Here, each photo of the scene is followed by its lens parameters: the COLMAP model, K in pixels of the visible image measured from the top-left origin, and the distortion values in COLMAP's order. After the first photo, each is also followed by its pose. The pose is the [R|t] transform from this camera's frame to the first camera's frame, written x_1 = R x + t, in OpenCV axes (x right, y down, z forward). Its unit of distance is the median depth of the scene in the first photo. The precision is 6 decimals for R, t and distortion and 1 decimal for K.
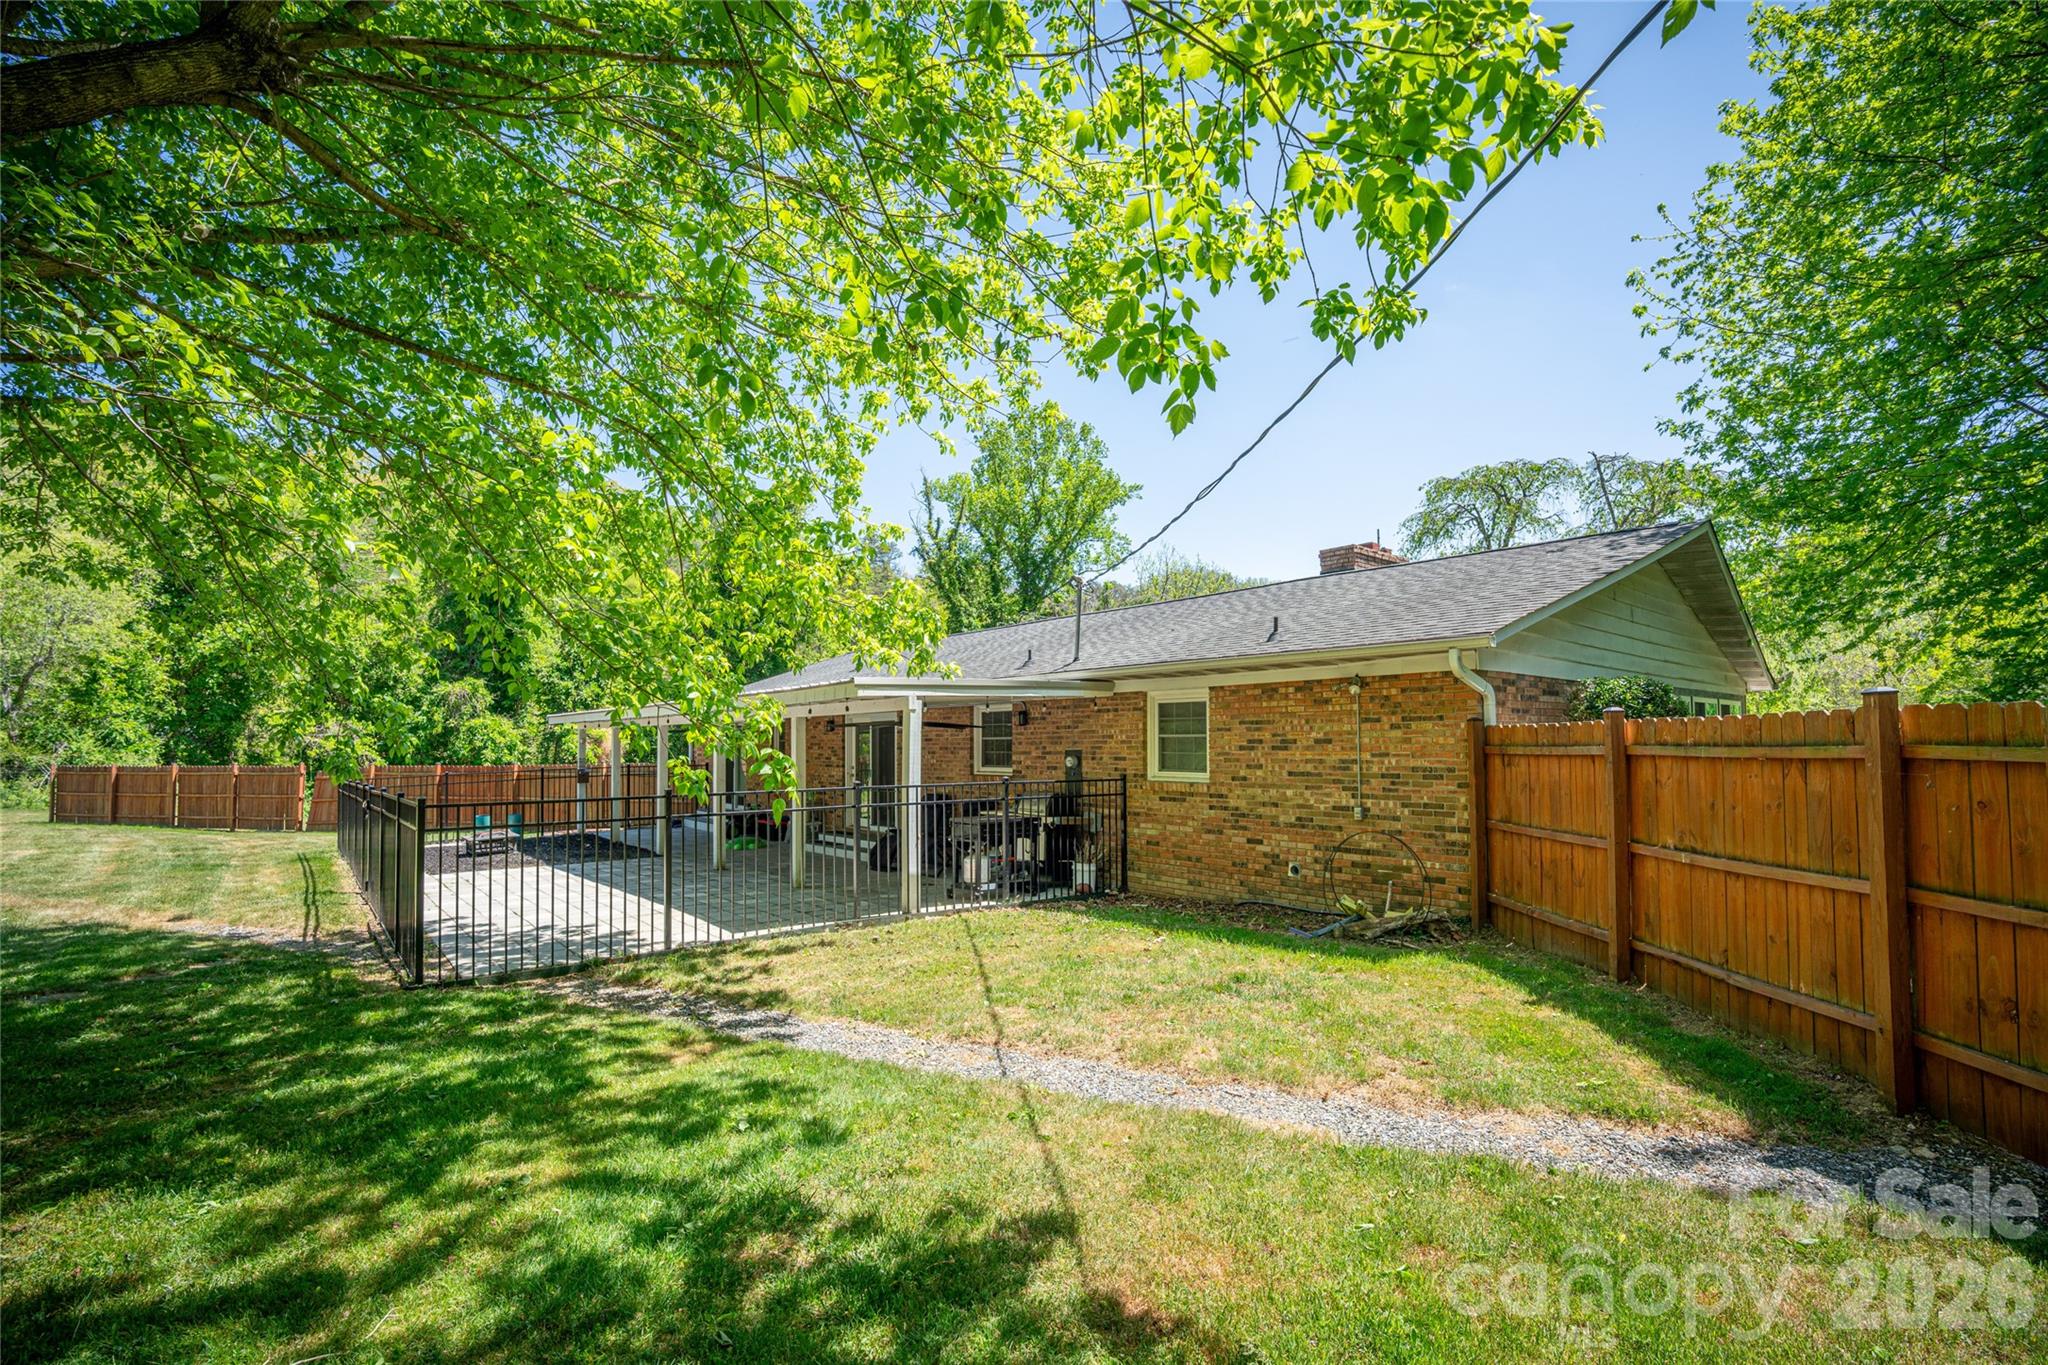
lens RADIAL K [[934.9, 0, 1023.3], [0, 934.9, 707.6], [0, 0, 1]] dist [-0.071547, 0.029950]
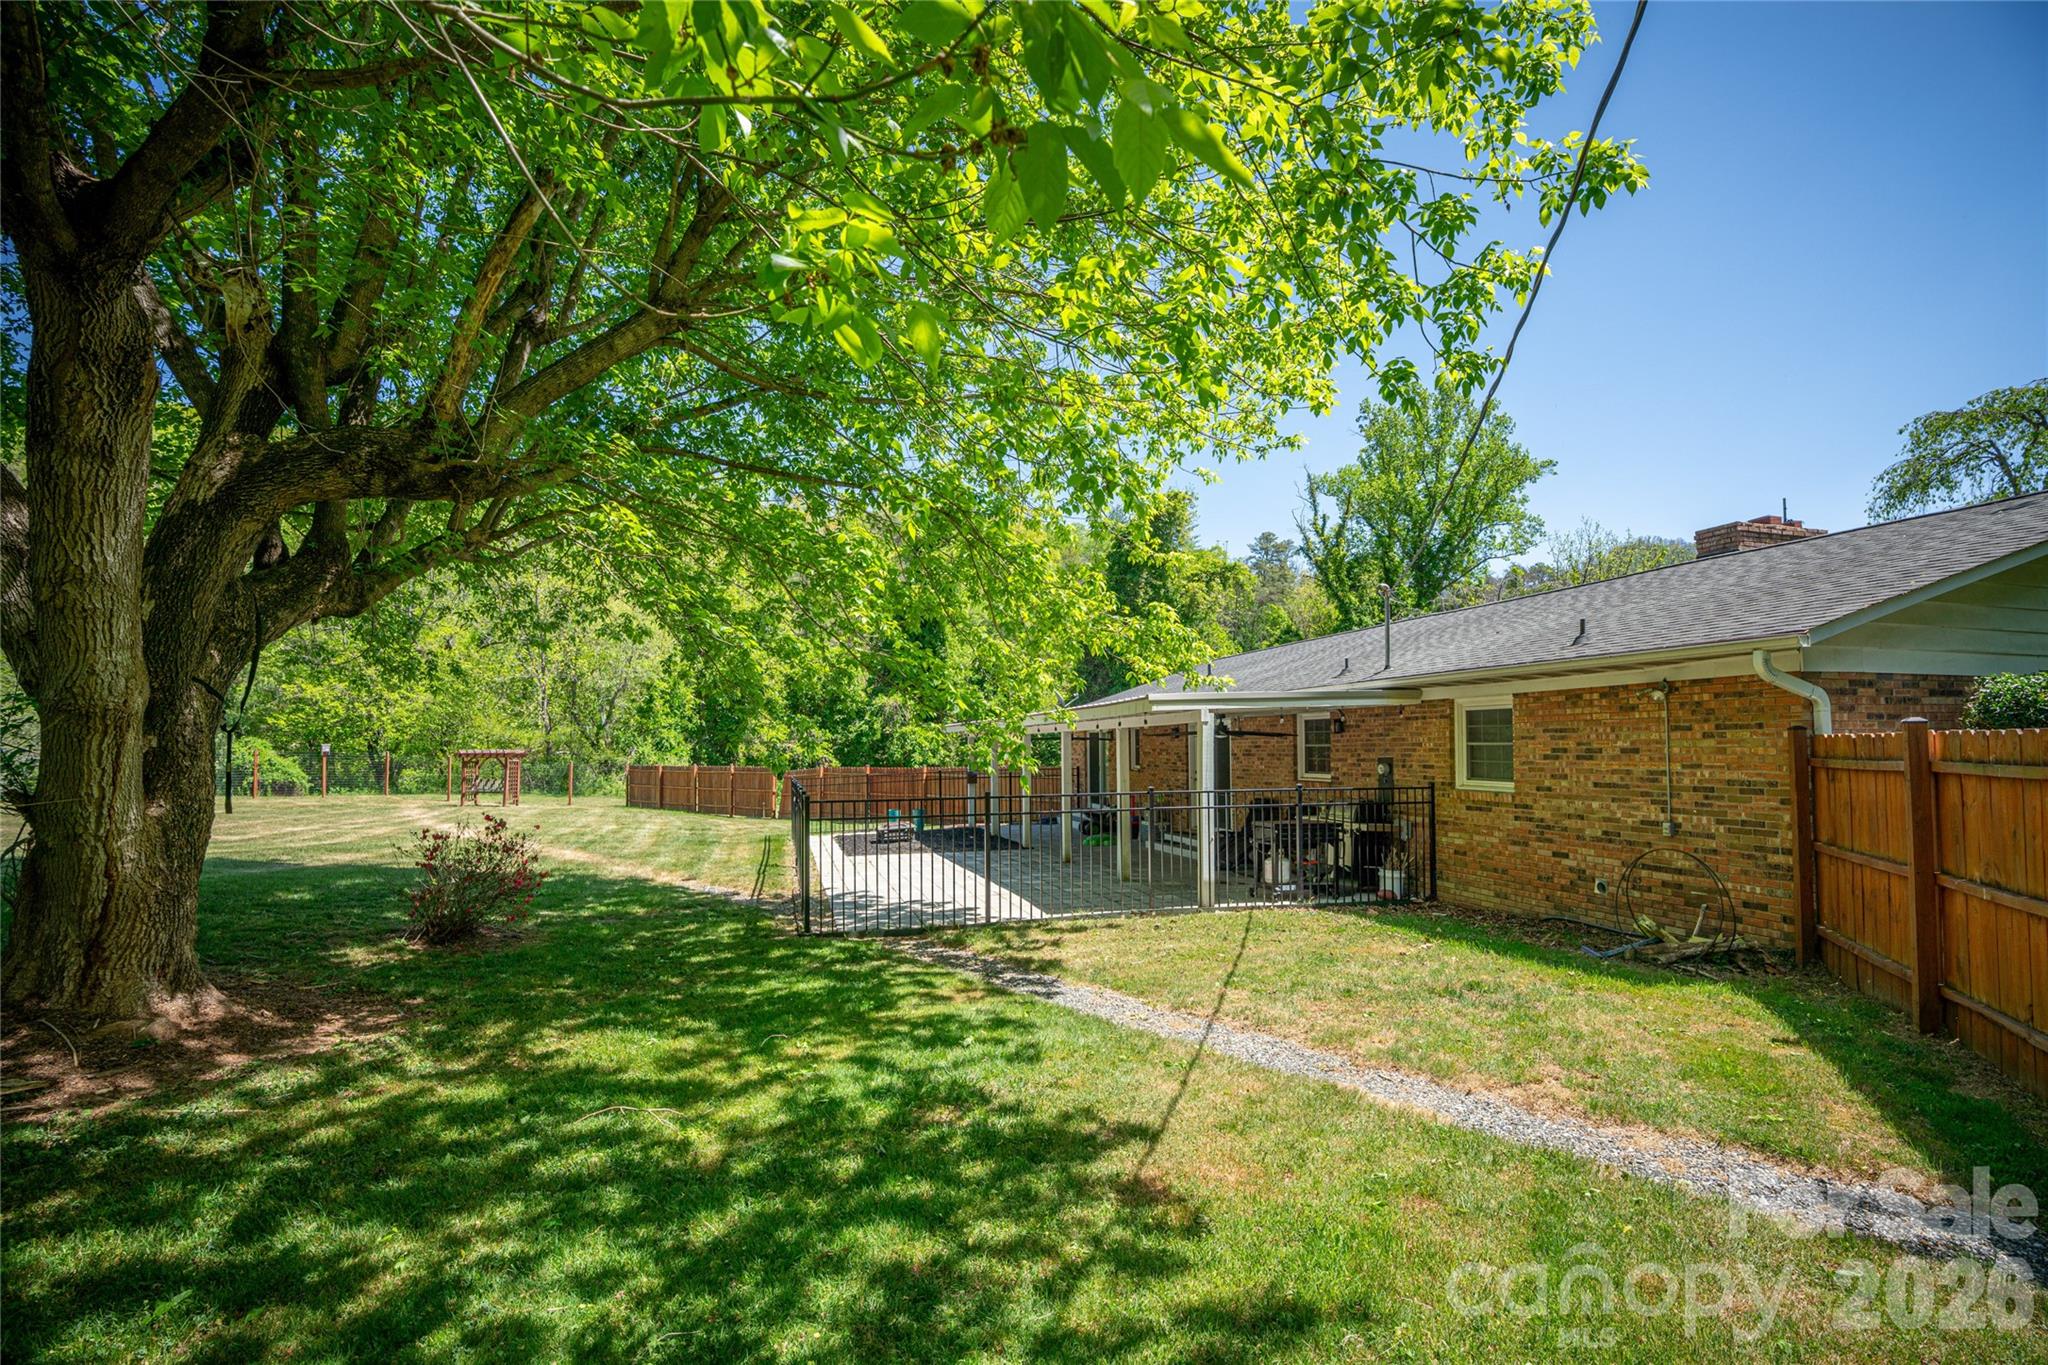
lens RADIAL K [[934.9, 0, 1023.3], [0, 934.9, 707.6], [0, 0, 1]] dist [-0.071547, 0.029950]
pose [[0.909706, -0.018144, -0.414857, 0.141407], [0.017545, 0.999832, -0.005255, -0.012639], [0.414882, -0.002498, 0.909872, -0.085914]]
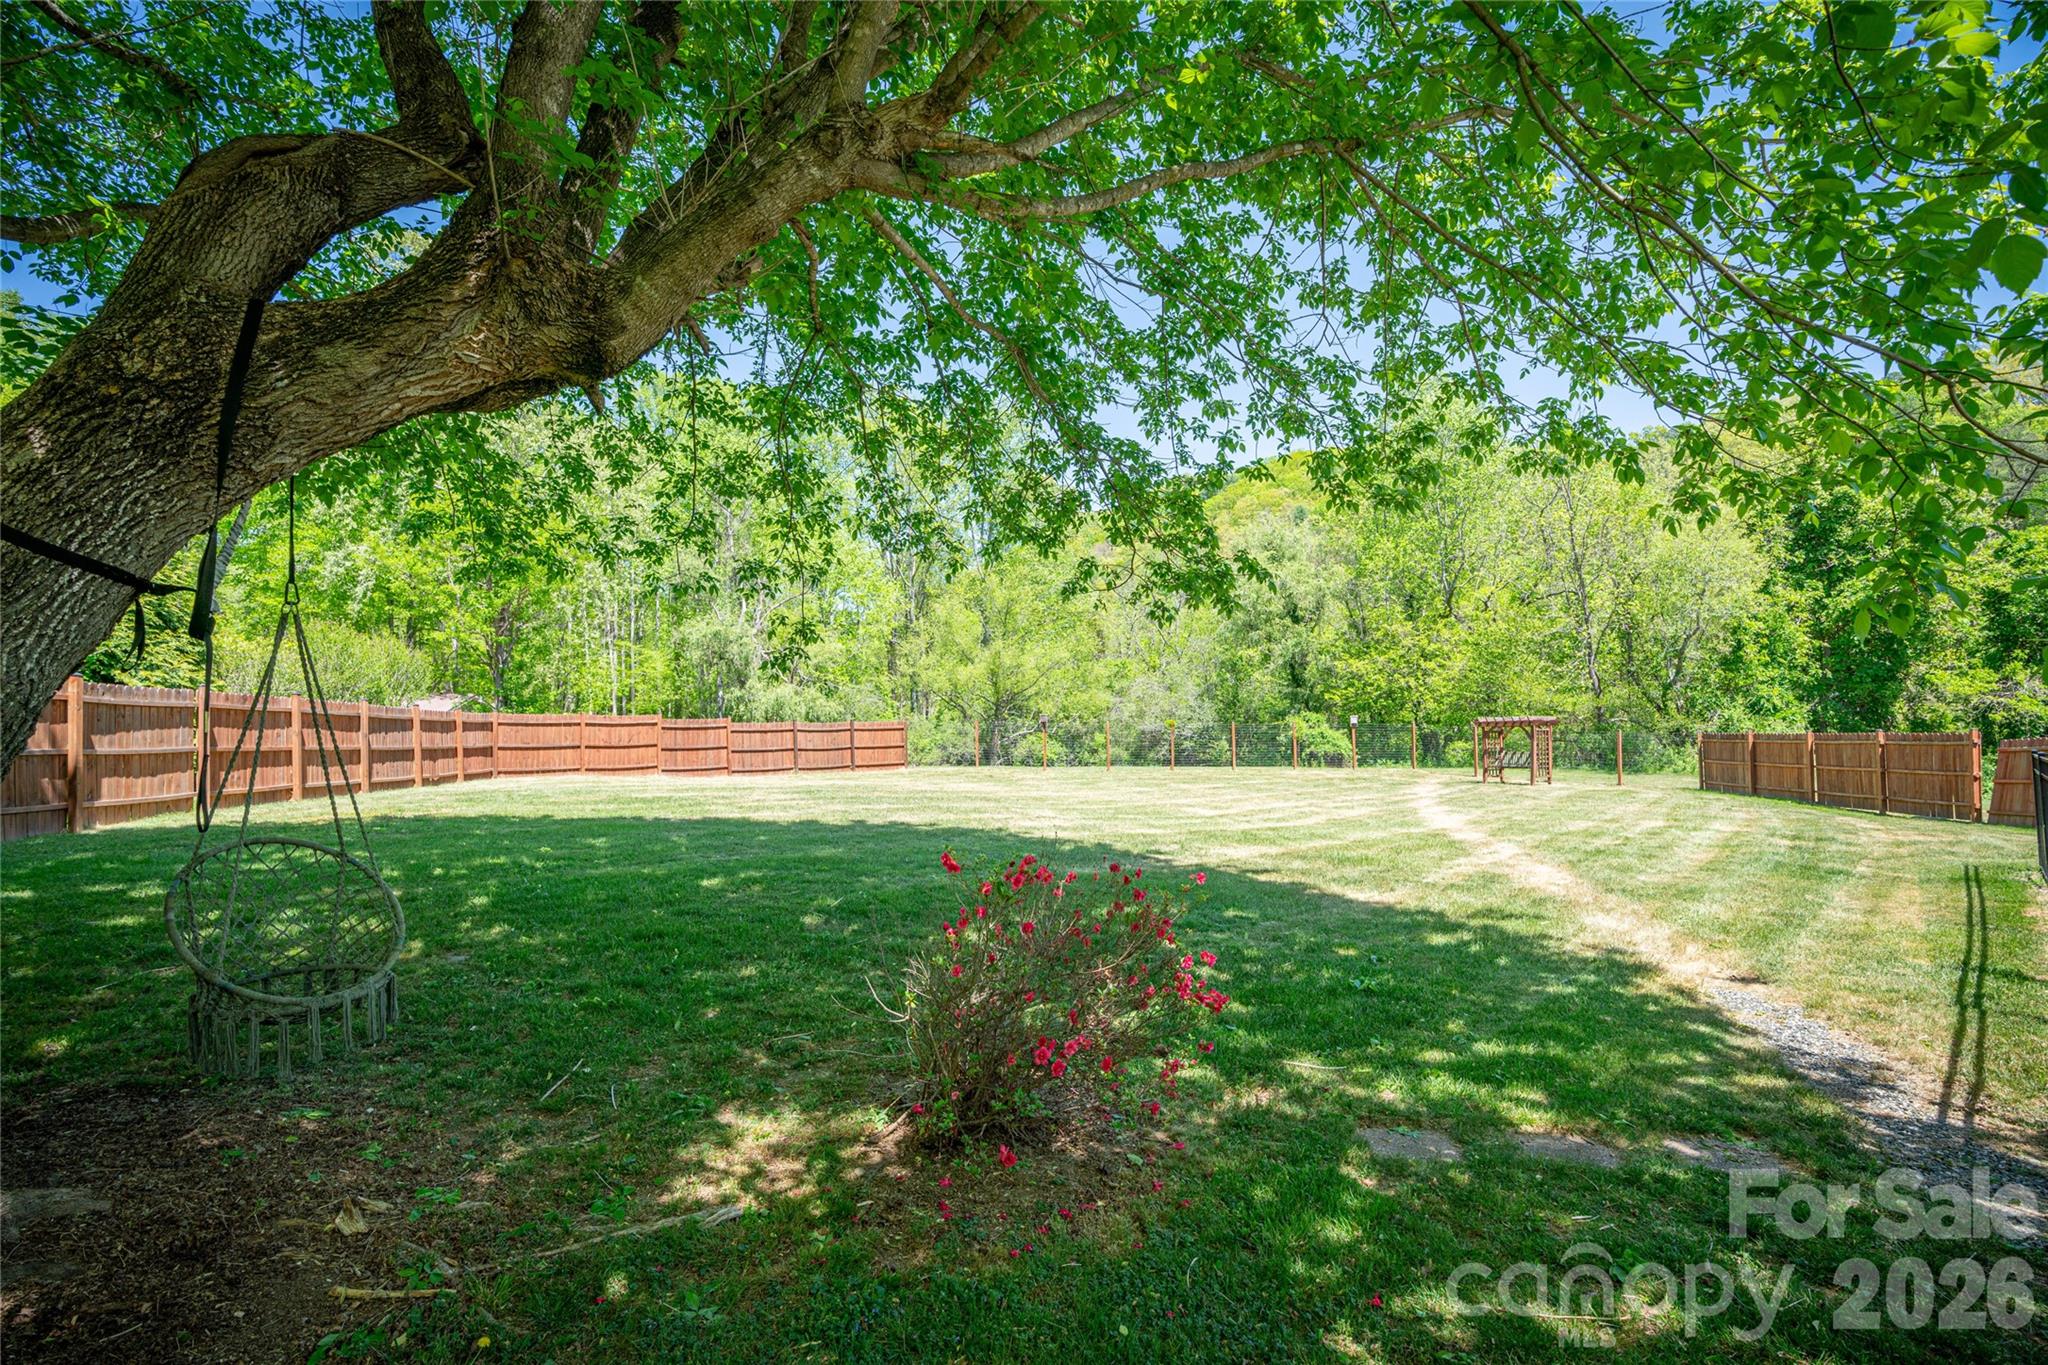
lens RADIAL K [[934.9, 0, 1023.3], [0, 934.9, 707.6], [0, 0, 1]] dist [-0.071547, 0.029950]
pose [[0.072094, -0.026261, -0.997052, -0.347519], [0.062056, 0.997835, -0.021794, 0.031163], [0.995465, -0.060302, 0.073567, 0.478894]]
